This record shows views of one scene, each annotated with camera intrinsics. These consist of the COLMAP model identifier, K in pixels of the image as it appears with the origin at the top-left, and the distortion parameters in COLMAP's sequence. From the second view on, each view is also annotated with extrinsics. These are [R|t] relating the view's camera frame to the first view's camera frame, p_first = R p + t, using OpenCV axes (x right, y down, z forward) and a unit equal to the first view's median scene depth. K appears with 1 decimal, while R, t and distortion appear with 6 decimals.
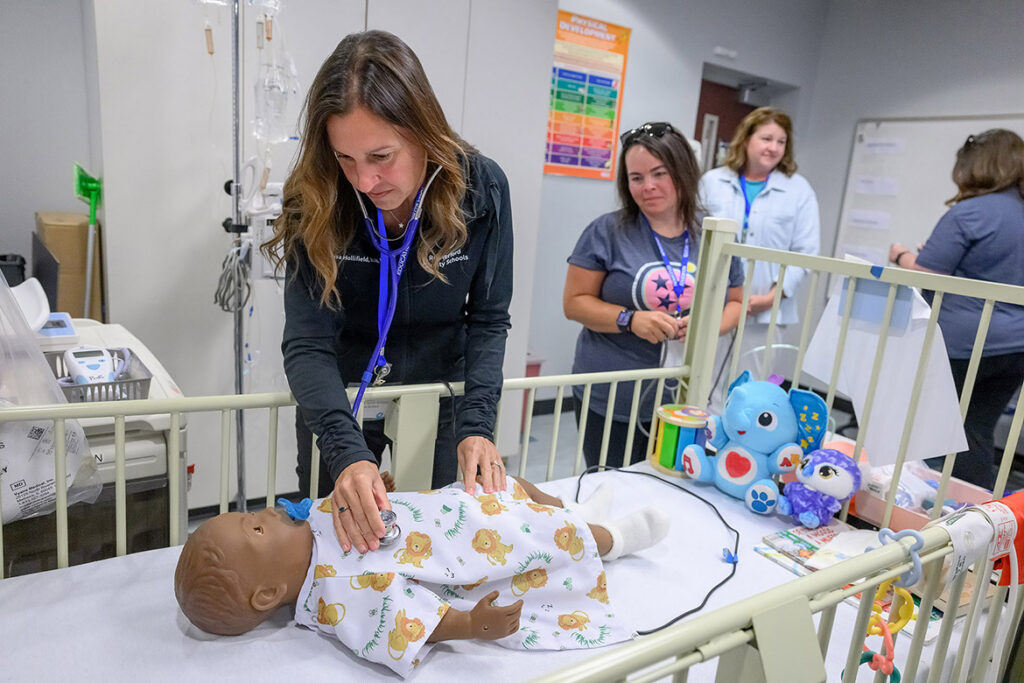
lens RADIAL K [[681.6, 0, 512.0], [0, 681.6, 341.5], [0, 0, 1]] dist [-0.036354, -0.000033]
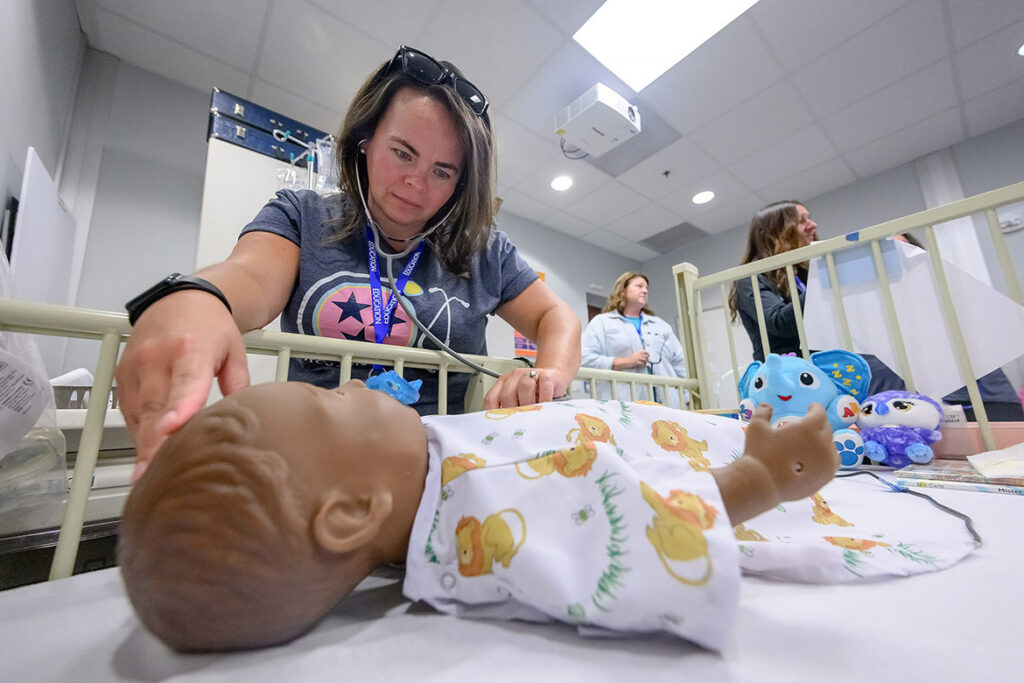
lens RADIAL K [[394.5, 0, 512.0], [0, 394.5, 341.5], [0, 0, 1]] dist [0.029335, 0.000049]
pose [[0.985049, -0.110477, 0.132185, -0.172087], [0.154483, 0.906050, -0.393964, 0.243195], [-0.076243, 0.408494, 0.909571, 0.431180]]
